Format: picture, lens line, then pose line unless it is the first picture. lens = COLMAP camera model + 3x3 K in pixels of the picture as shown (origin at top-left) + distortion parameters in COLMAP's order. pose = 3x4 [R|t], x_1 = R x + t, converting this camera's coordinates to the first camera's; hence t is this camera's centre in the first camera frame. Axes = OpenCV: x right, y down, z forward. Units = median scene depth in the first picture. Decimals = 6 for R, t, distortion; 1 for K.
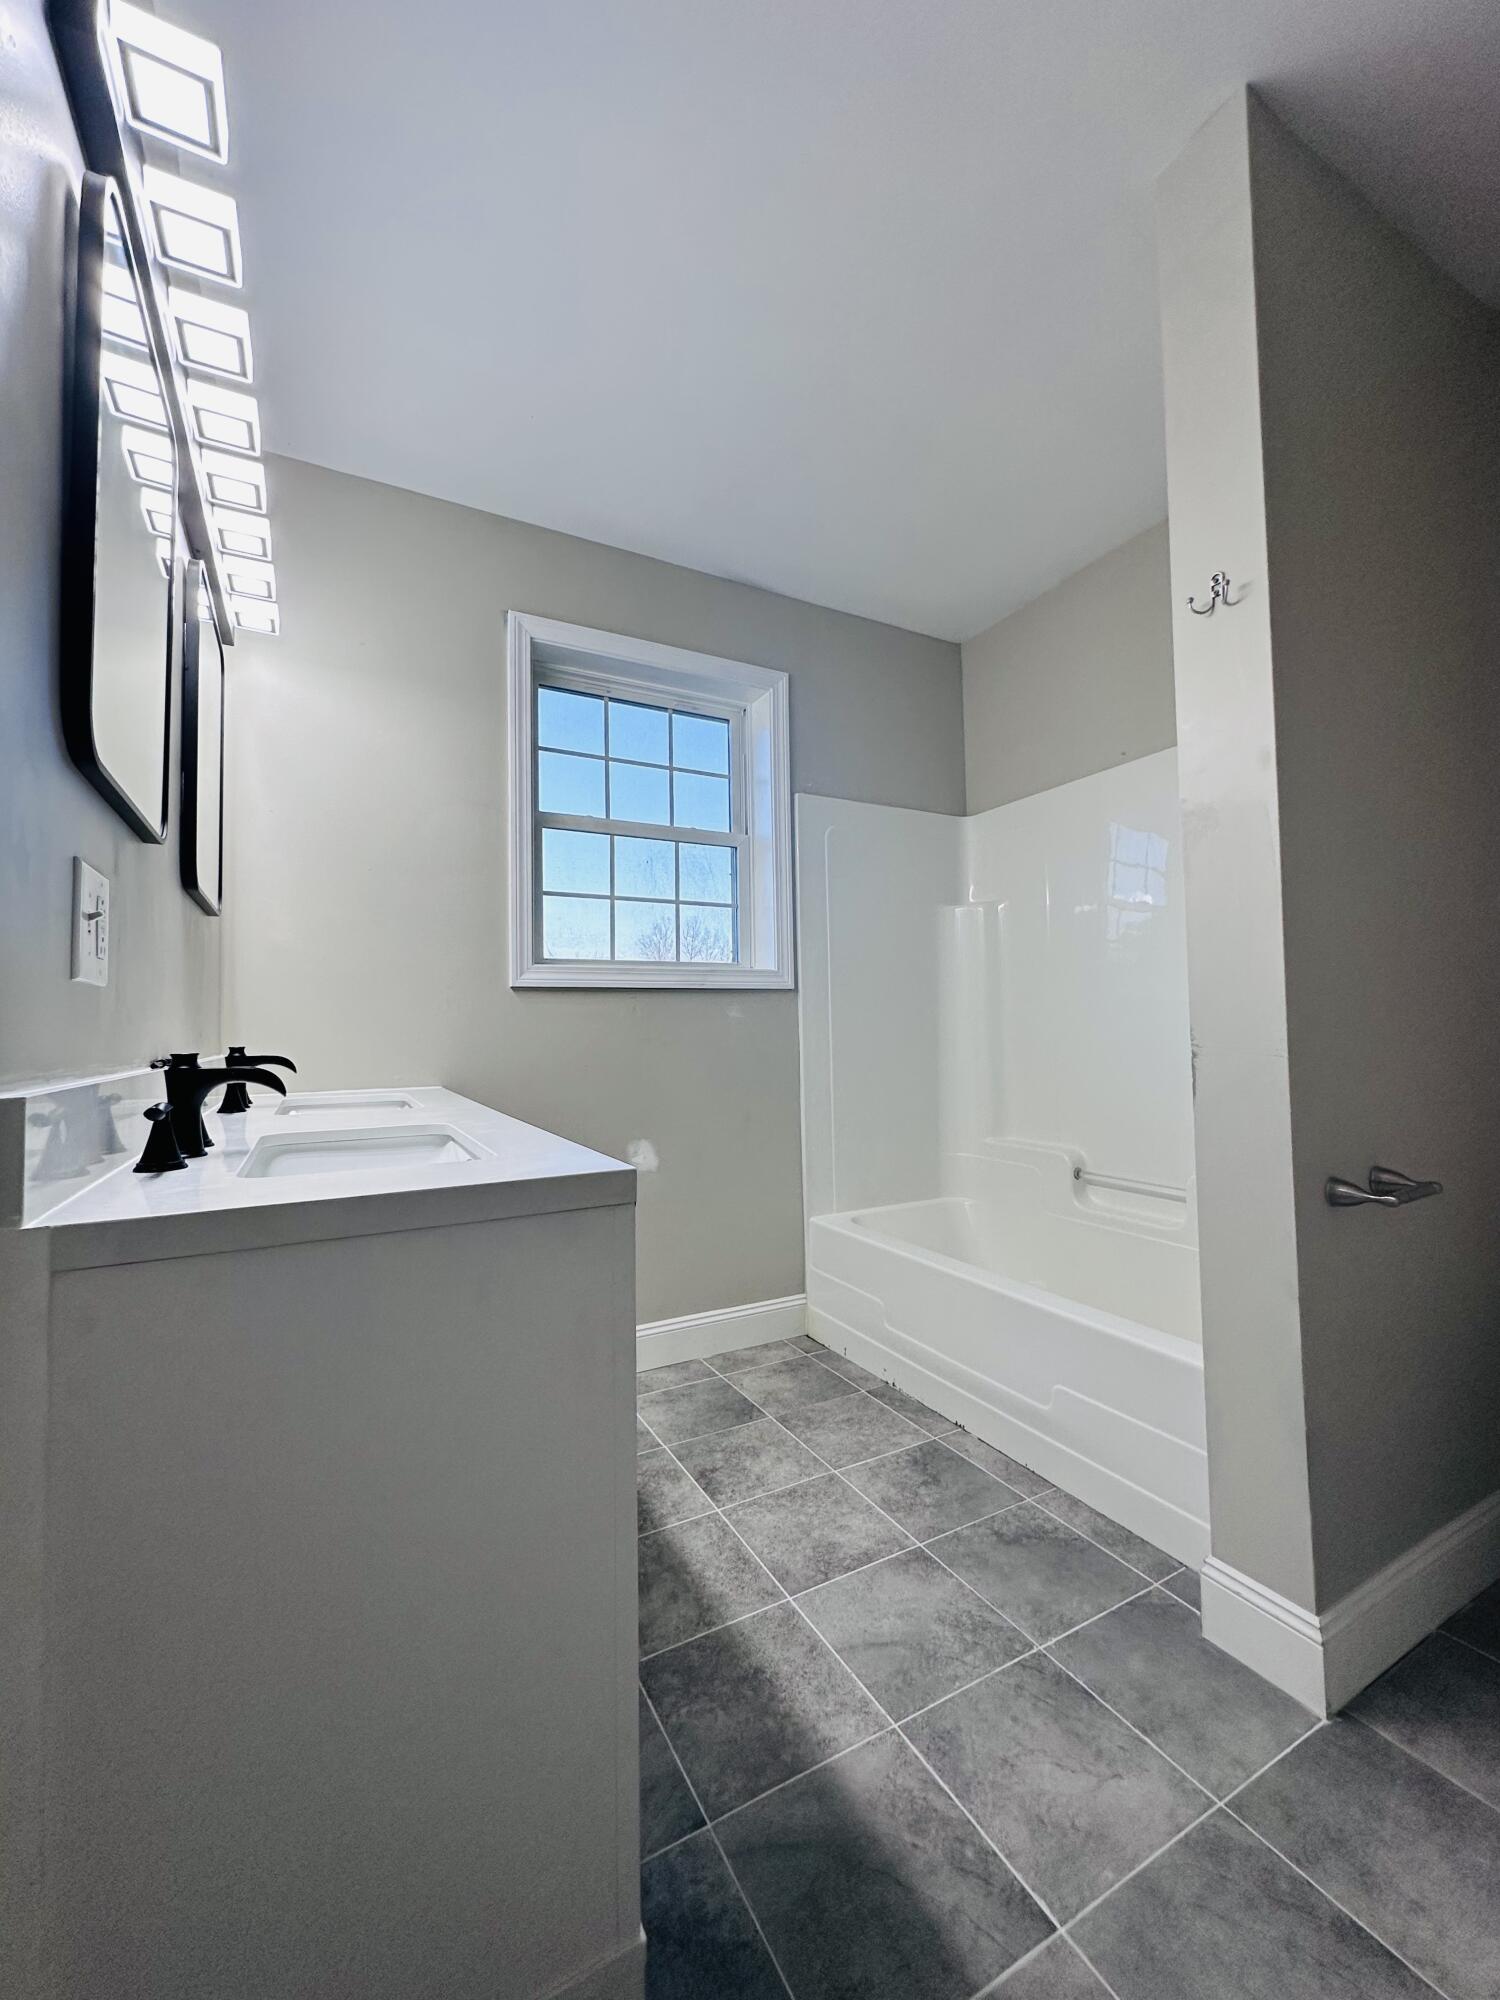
lens RADIAL K [[797.7, 0, 750.0], [0, 797.7, 998.7], [0, 0, 1]] dist [0.003151, -0.000417]
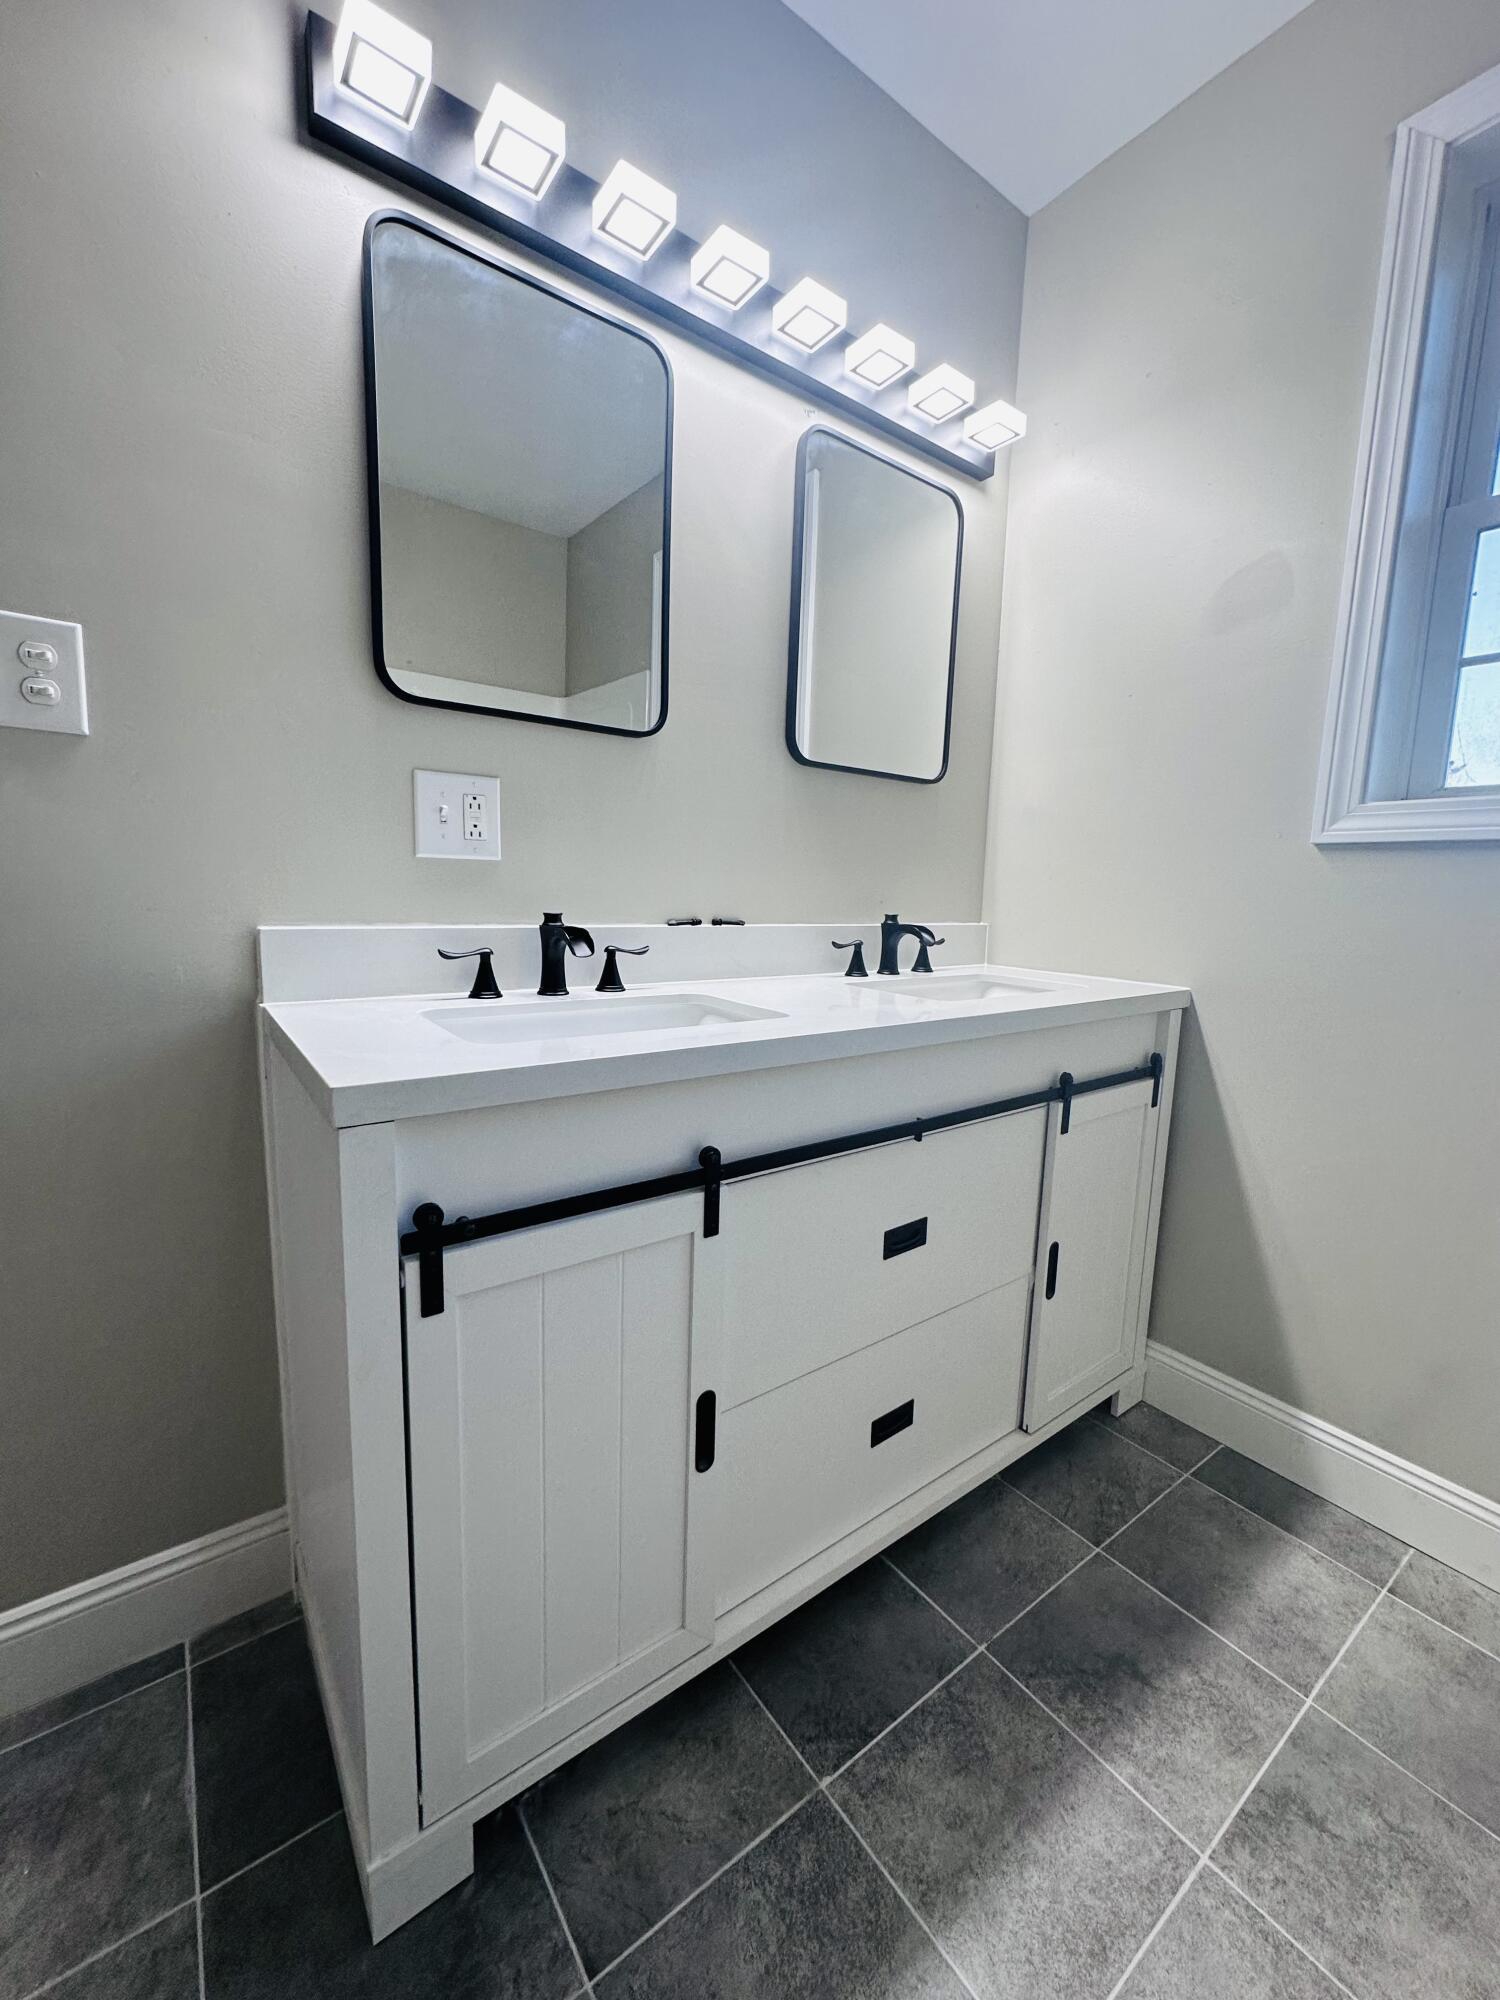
lens RADIAL K [[797.7, 0, 751.5], [0, 797.7, 996.1], [0, 0, 1]] dist [0.003151, -0.000417]
pose [[0.145601, 0.159944, -0.976329, 0.340102], [0.009618, 0.986570, 0.163056, -0.004959], [0.989297, -0.033131, 0.142108, 0.654521]]
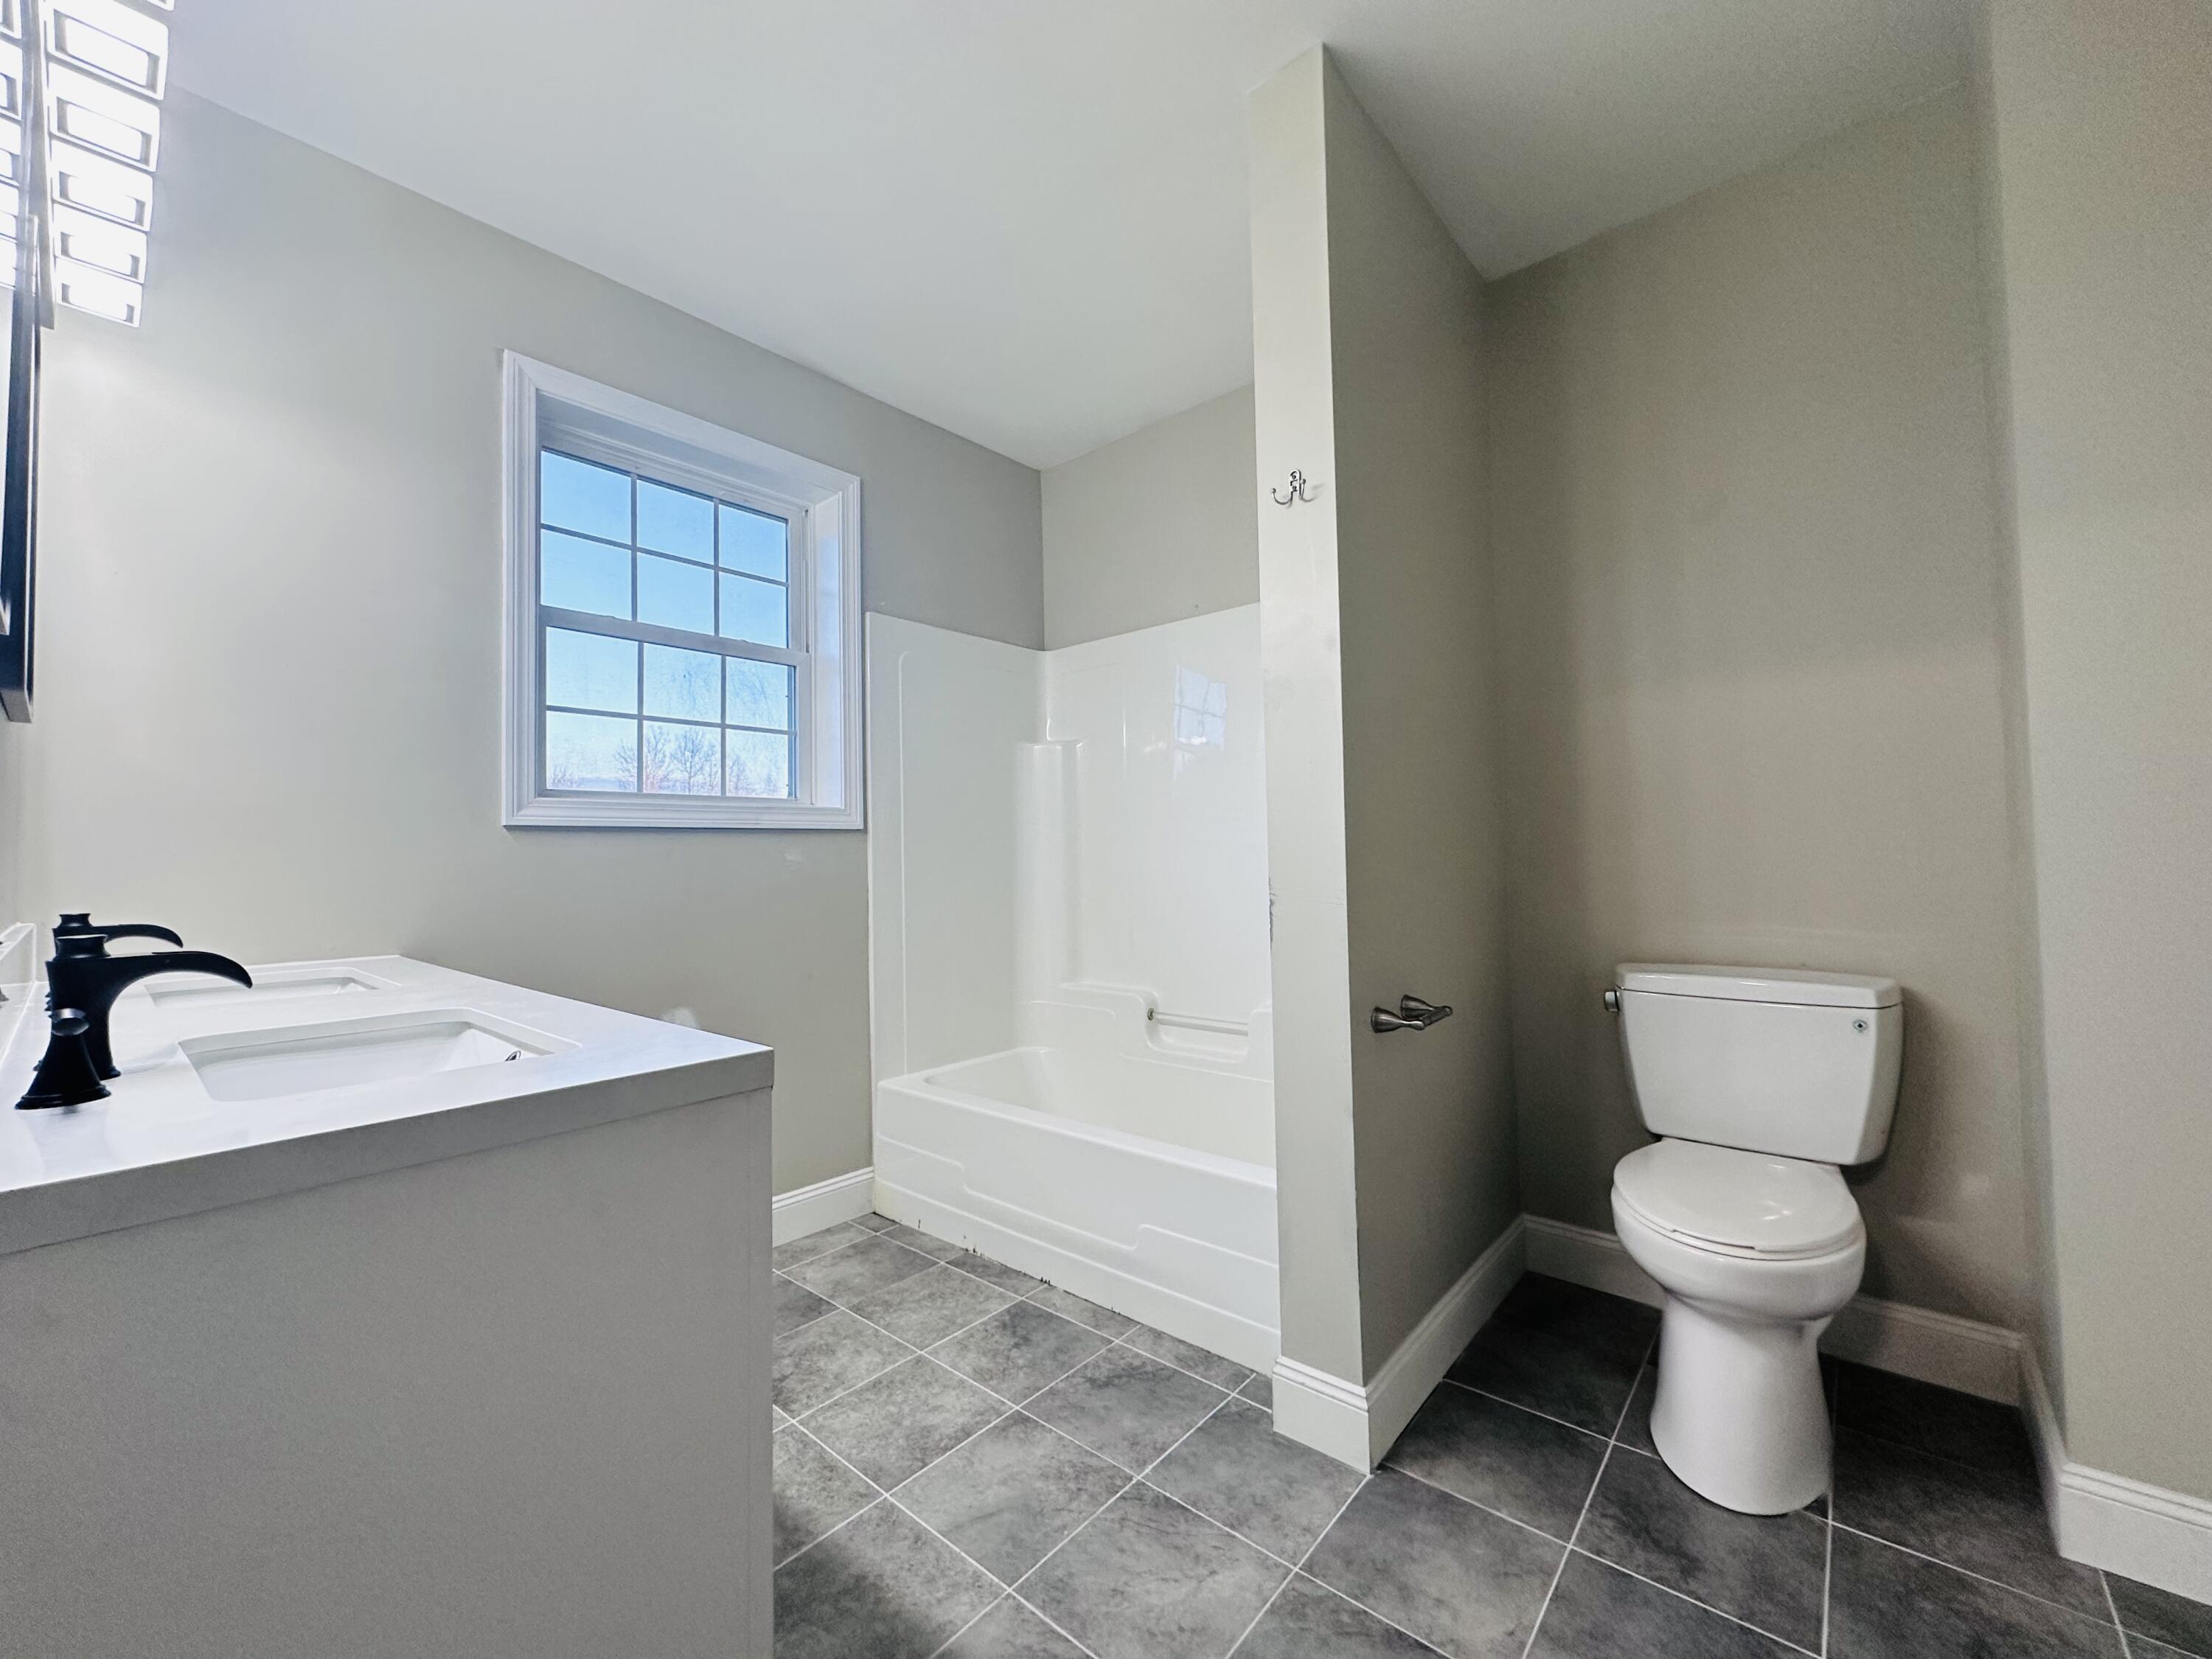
lens RADIAL K [[882.3, 0, 1101.4], [0, 882.3, 828.6], [0, 0, 1]] dist [0.003151, -0.000417]
pose [[0.934588, 0.011237, 0.355556, -0.077313], [-0.011057, 0.999936, -0.002540, -0.021443], [-0.355561, -0.001558, 0.934652, -0.042062]]
